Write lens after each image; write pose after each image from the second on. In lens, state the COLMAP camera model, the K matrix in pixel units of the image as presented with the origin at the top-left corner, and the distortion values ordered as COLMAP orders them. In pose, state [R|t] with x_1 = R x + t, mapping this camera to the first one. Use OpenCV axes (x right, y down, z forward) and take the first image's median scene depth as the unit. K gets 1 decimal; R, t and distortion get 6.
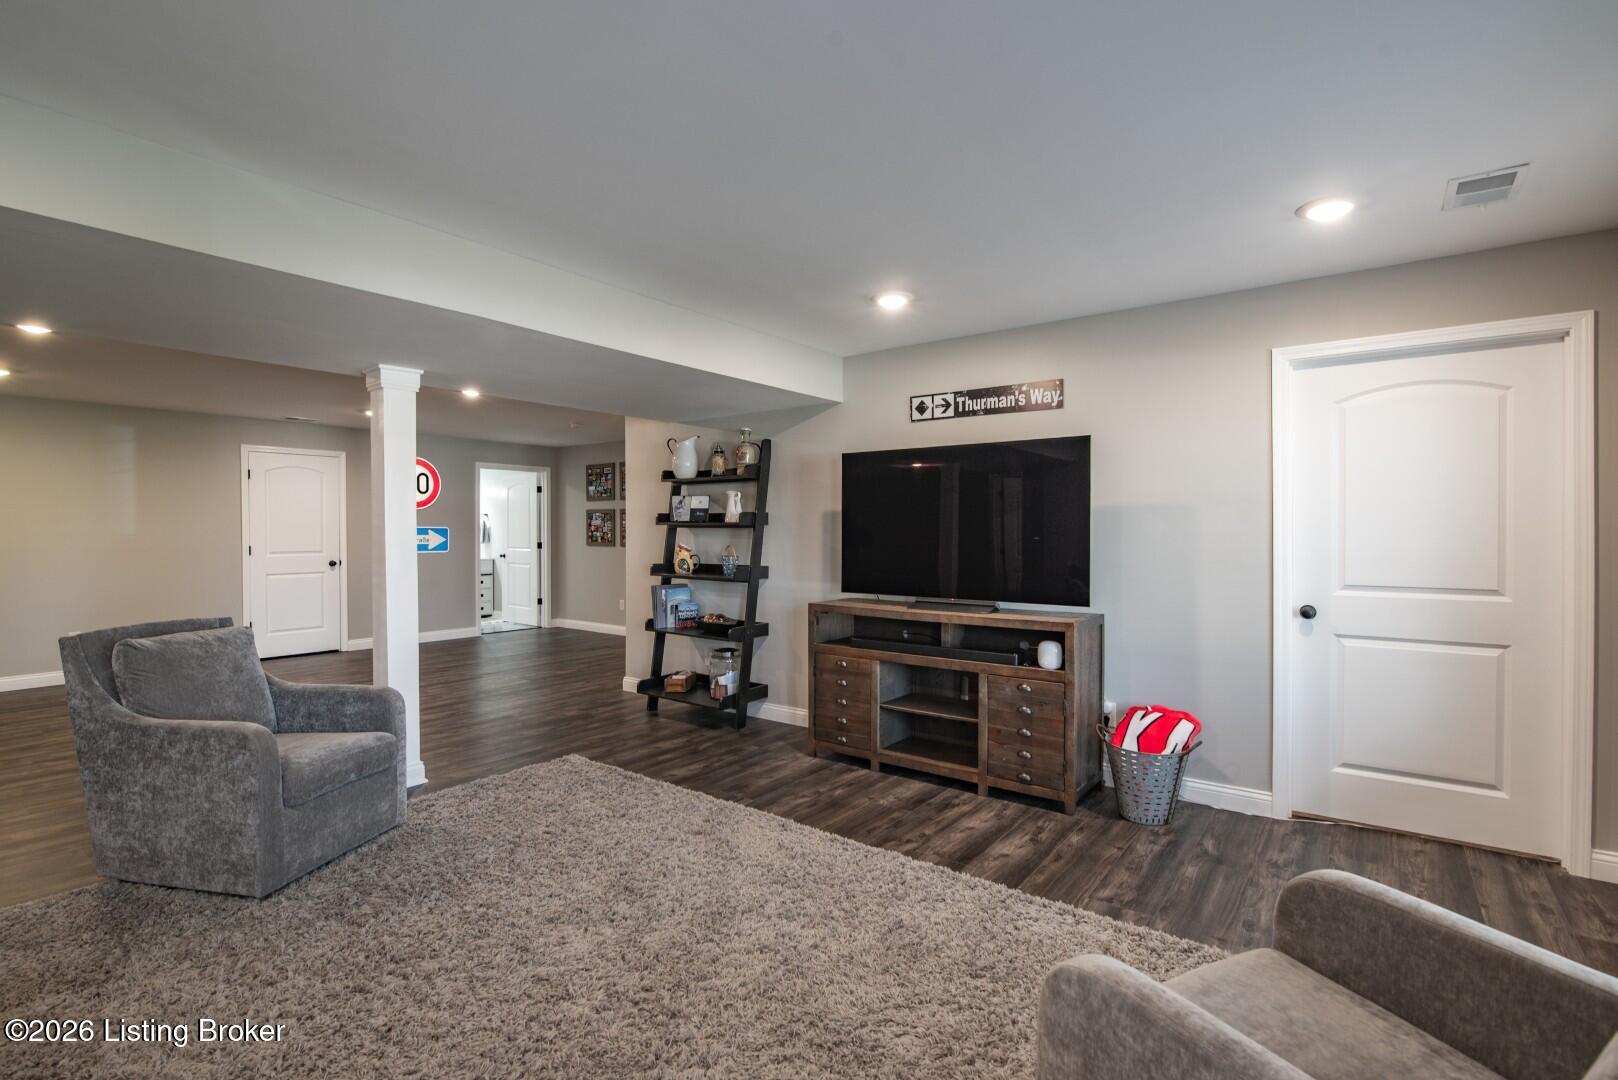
lens RADIAL K [[755.0, 0, 809.0], [0, 755.0, 540.0], [0, 0, 1]] dist [-0.019728, 0.000925]
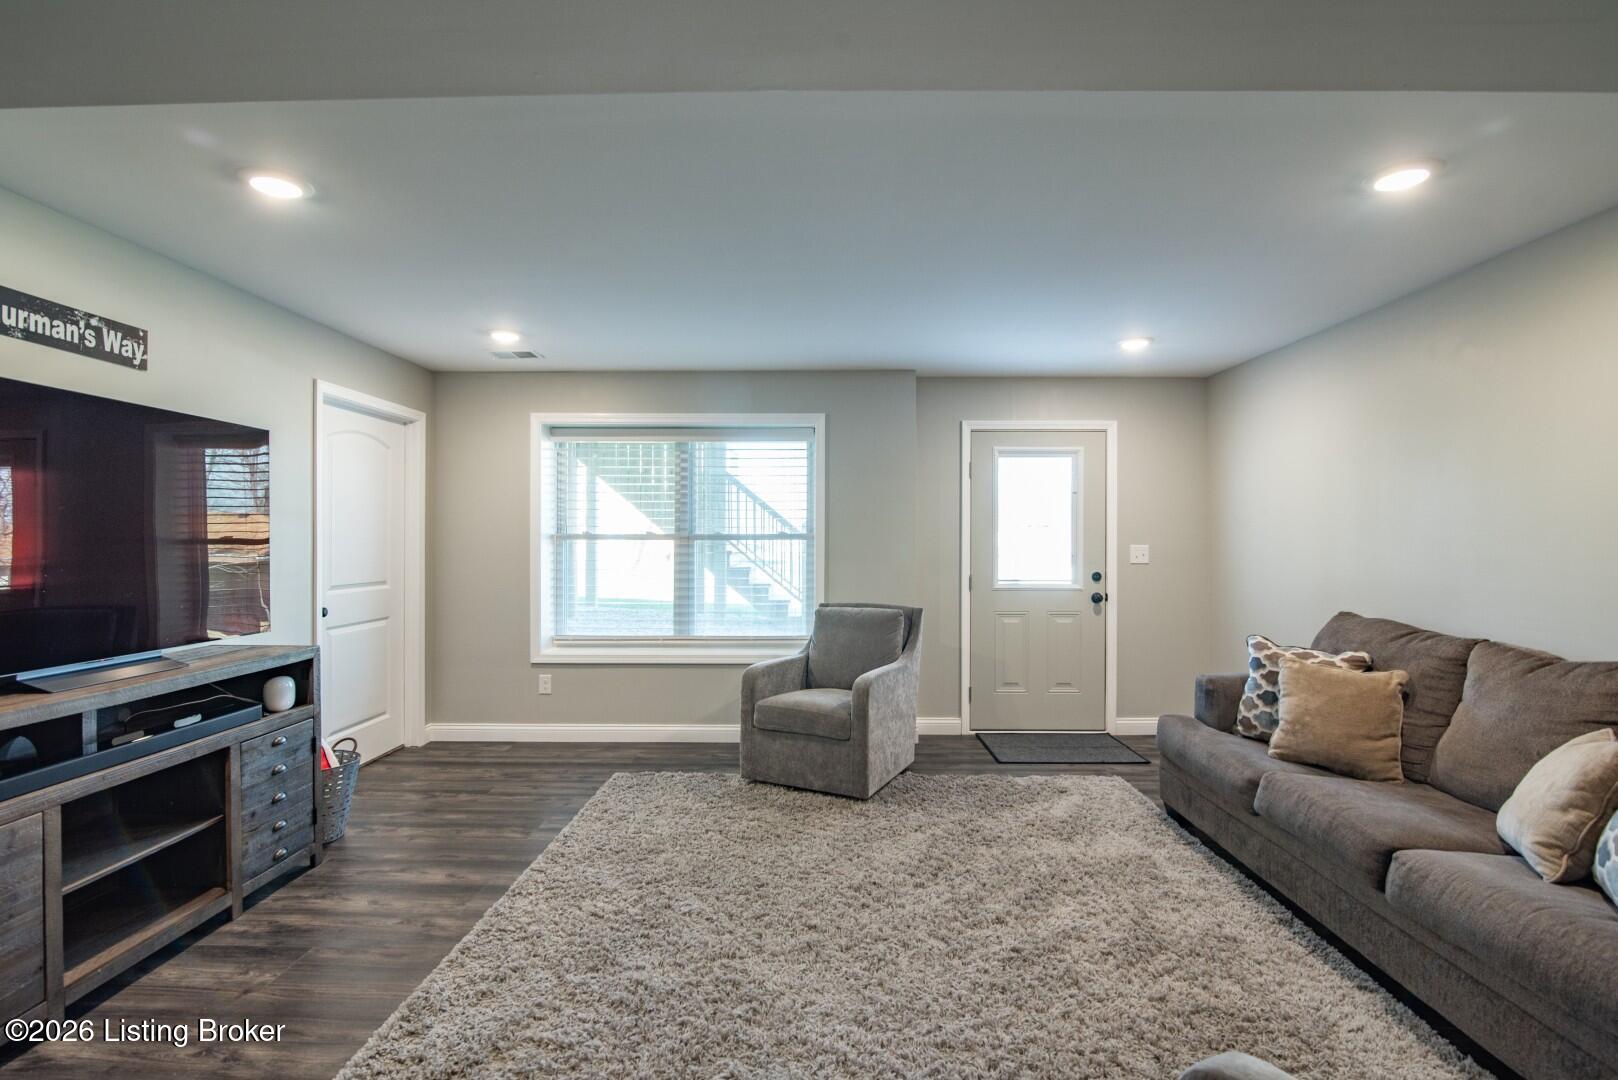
lens RADIAL K [[755.0, 0, 809.0], [0, 755.0, 540.0], [0, 0, 1]] dist [-0.019728, 0.000925]
pose [[-0.594430, 0.002564, 0.804143, -0.572496], [0.015455, 0.999847, 0.008236, -0.010041], [-0.803999, 0.017324, -0.594379, 0.862738]]
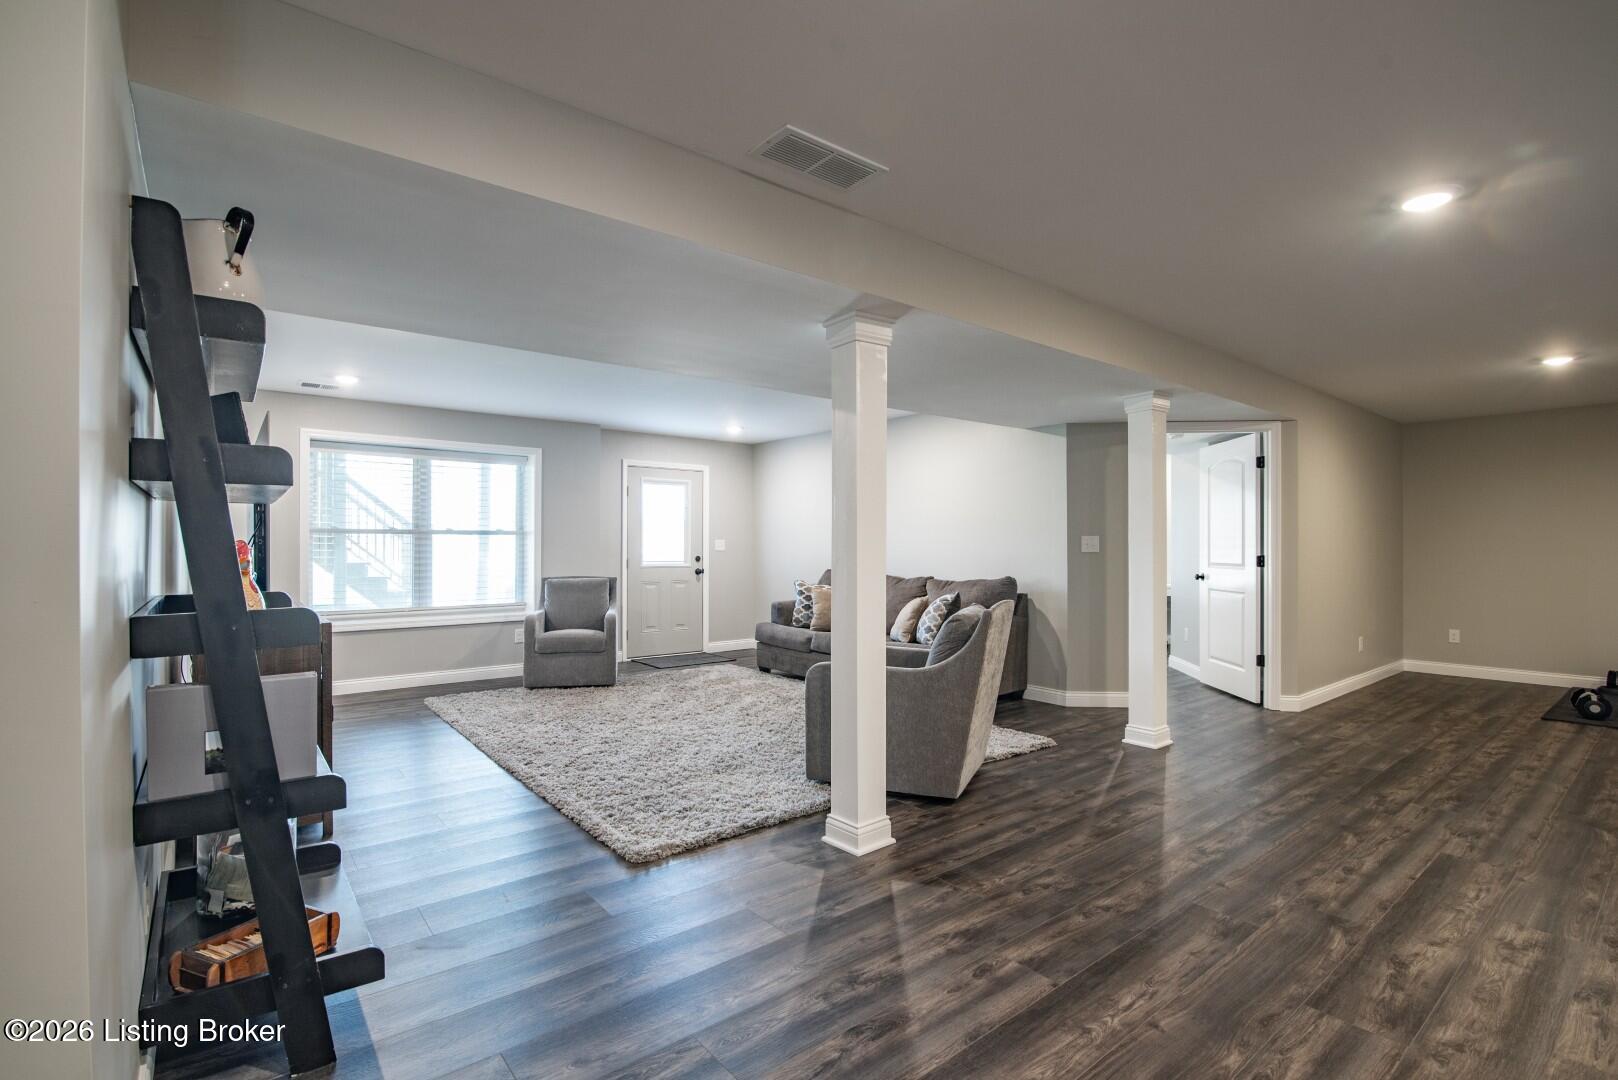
lens RADIAL K [[747.4, 0, 798.5], [0, 747.4, 543.5], [0, 0, 1]] dist [-0.018713, 0.001049]
pose [[-0.967654, 0.001332, 0.252277, -0.637302], [0.005000, 0.999891, 0.013898, -0.001015], [-0.252231, 0.014710, -0.967555, 1.628673]]
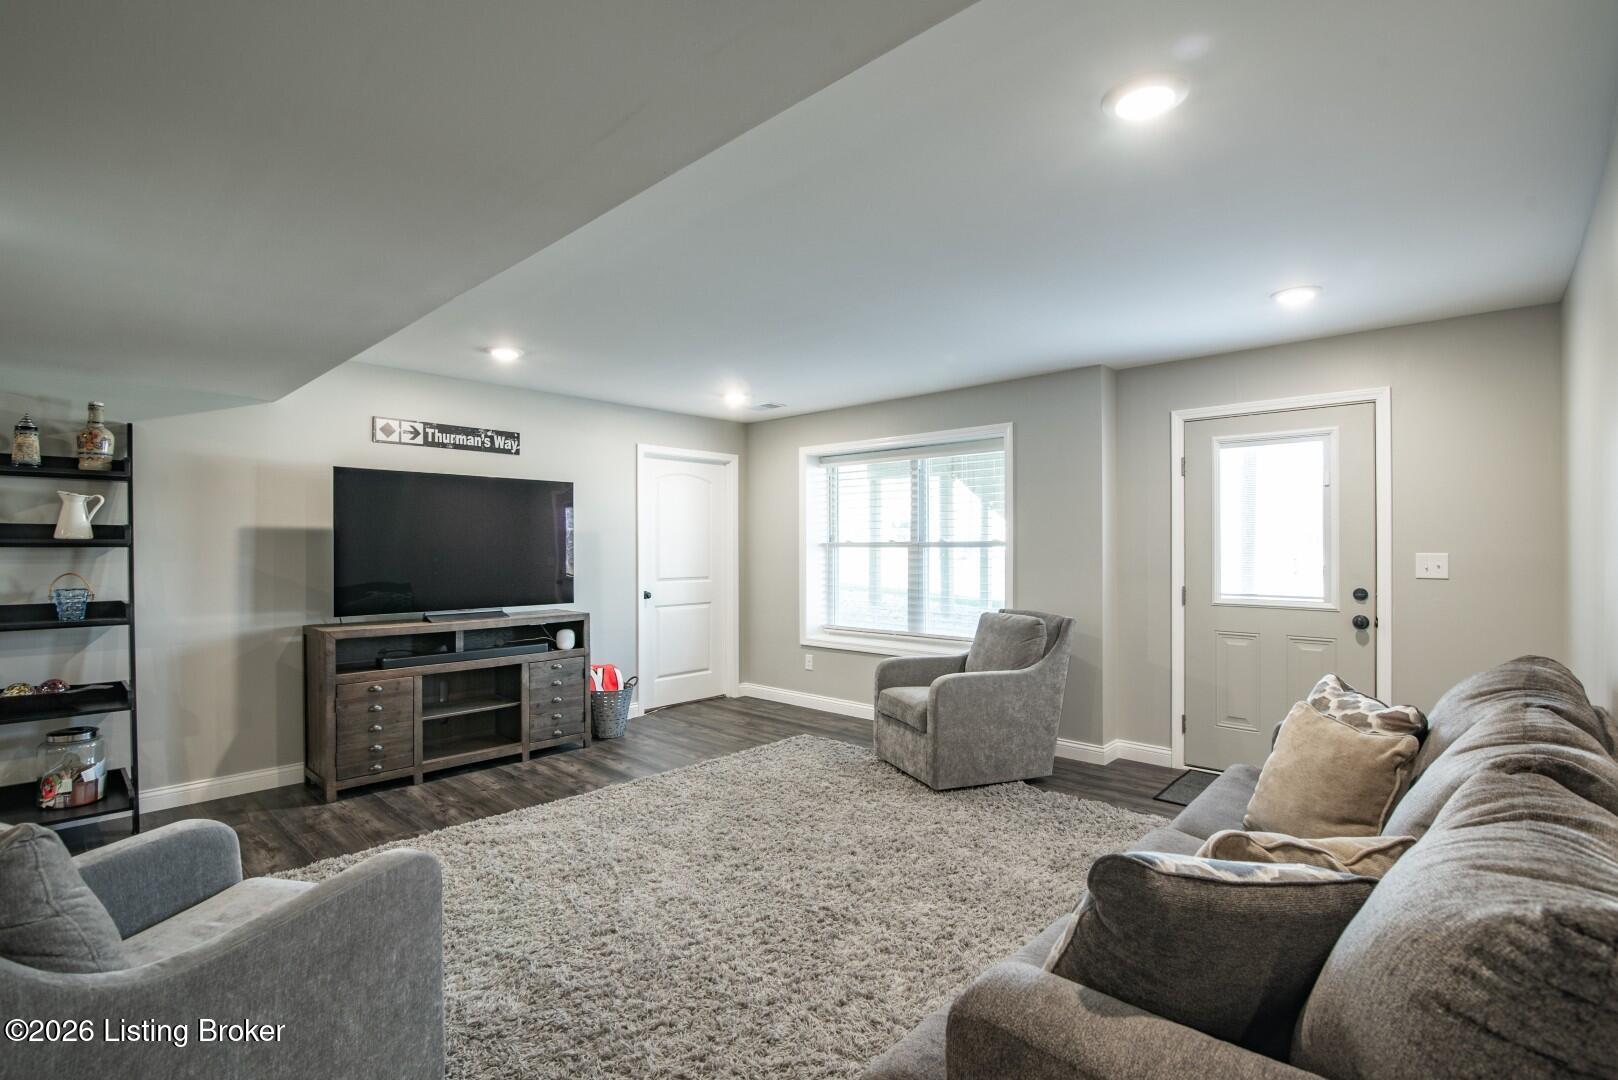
lens RADIAL K [[747.4, 0, 798.5], [0, 747.4, 543.5], [0, 0, 1]] dist [-0.018713, 0.001049]
pose [[0.104481, 0.008347, 0.994492, -0.842792], [0.019293, 0.999760, -0.010419, 0.000120], [-0.994340, 0.020275, 0.104295, 0.365293]]
